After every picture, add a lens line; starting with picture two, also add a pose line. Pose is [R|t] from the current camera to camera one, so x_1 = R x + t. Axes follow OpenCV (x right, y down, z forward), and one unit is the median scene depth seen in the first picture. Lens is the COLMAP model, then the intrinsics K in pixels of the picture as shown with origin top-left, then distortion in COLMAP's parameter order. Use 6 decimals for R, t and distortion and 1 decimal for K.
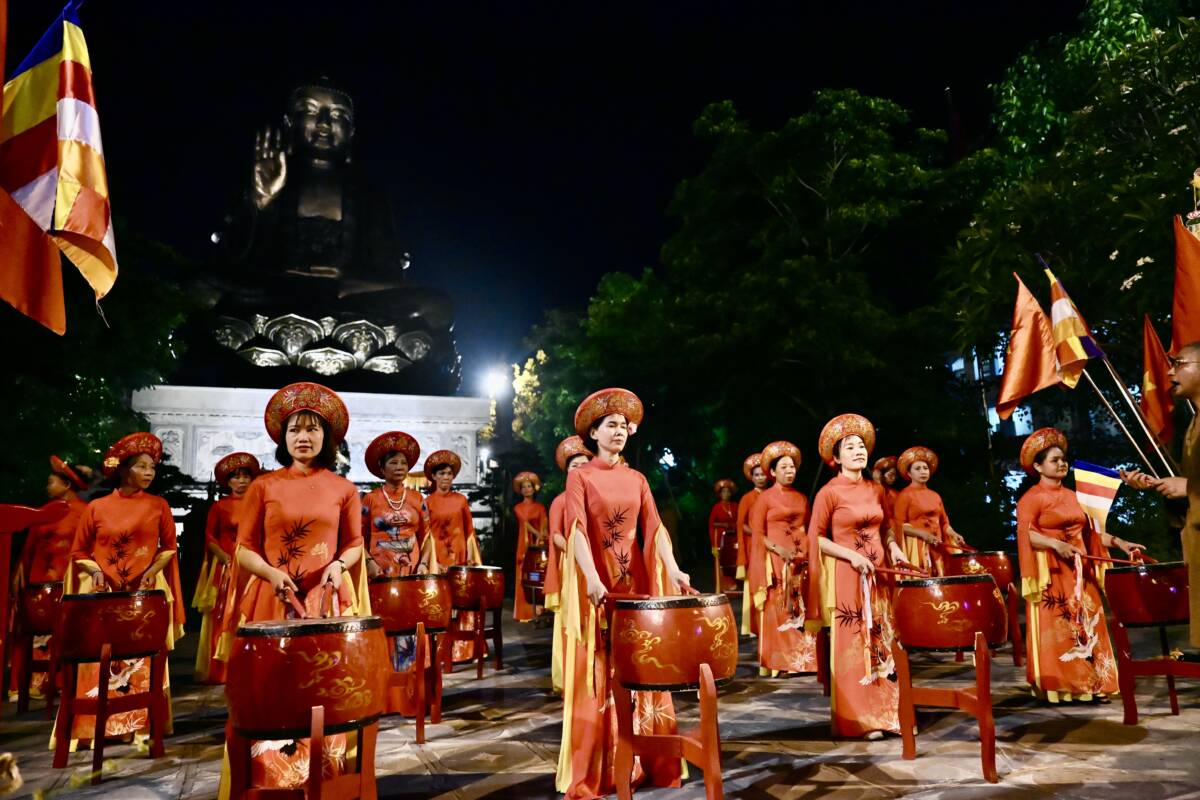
lens RADIAL K [[809.8, 0, 596.1], [0, 809.8, 396.3], [0, 0, 1]] dist [0.006430, -0.006958]
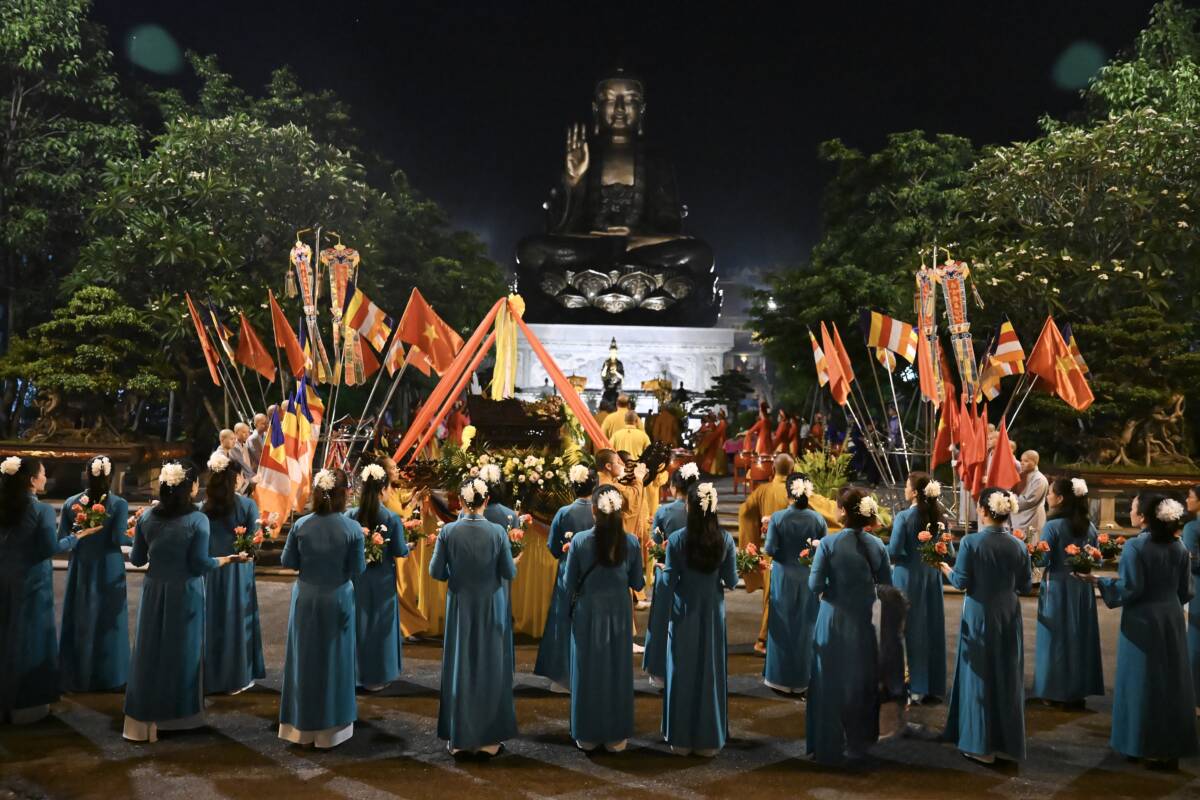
lens RADIAL K [[809.8, 0, 606.7], [0, 809.8, 396.7], [0, 0, 1]] dist [0.006430, -0.006958]
pose [[0.917332, 0.034324, -0.396641, 0.208974], [0.018145, 0.991637, 0.127778, -0.060482], [0.397710, -0.124412, 0.909037, -0.281575]]
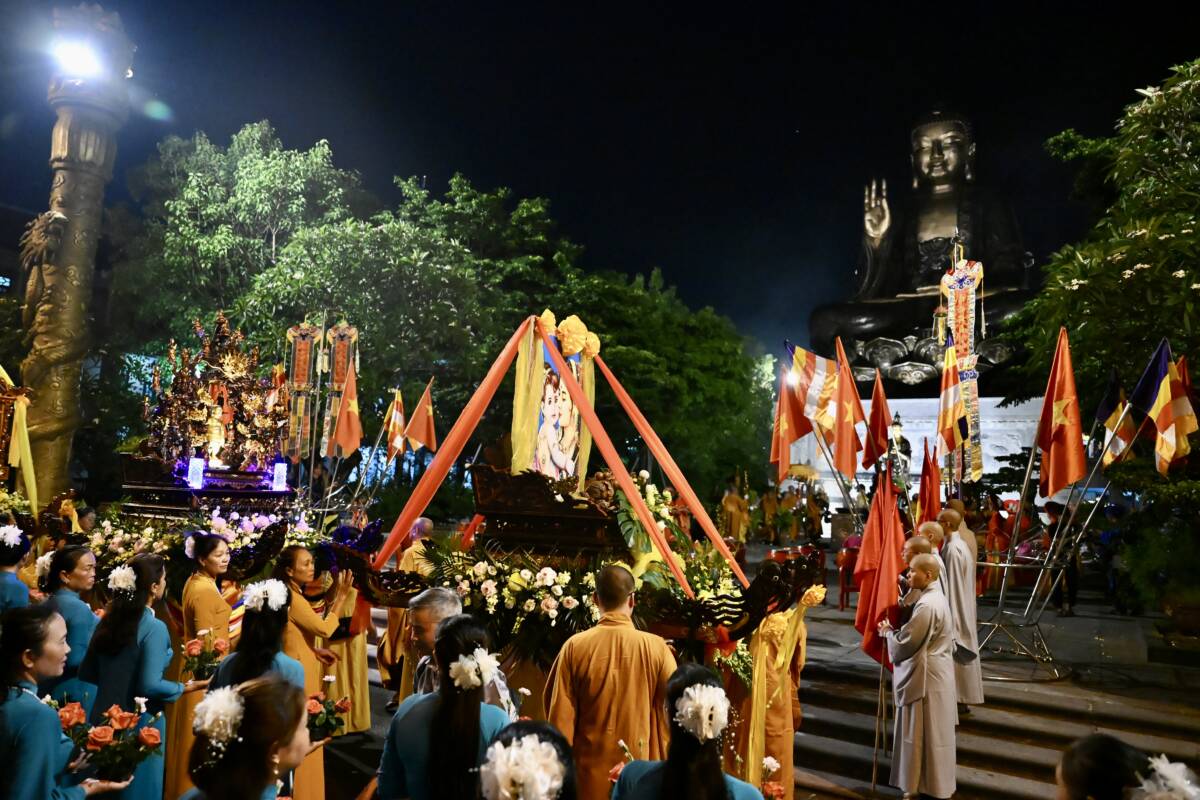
lens RADIAL K [[809.8, 0, 597.8], [0, 809.8, 393.9], [0, 0, 1]] dist [0.006430, -0.006958]
pose [[0.577883, -0.048884, -0.814655, 0.365939], [0.070243, 0.997480, -0.010027, -0.032169], [0.813091, -0.051429, 0.579860, -0.067401]]
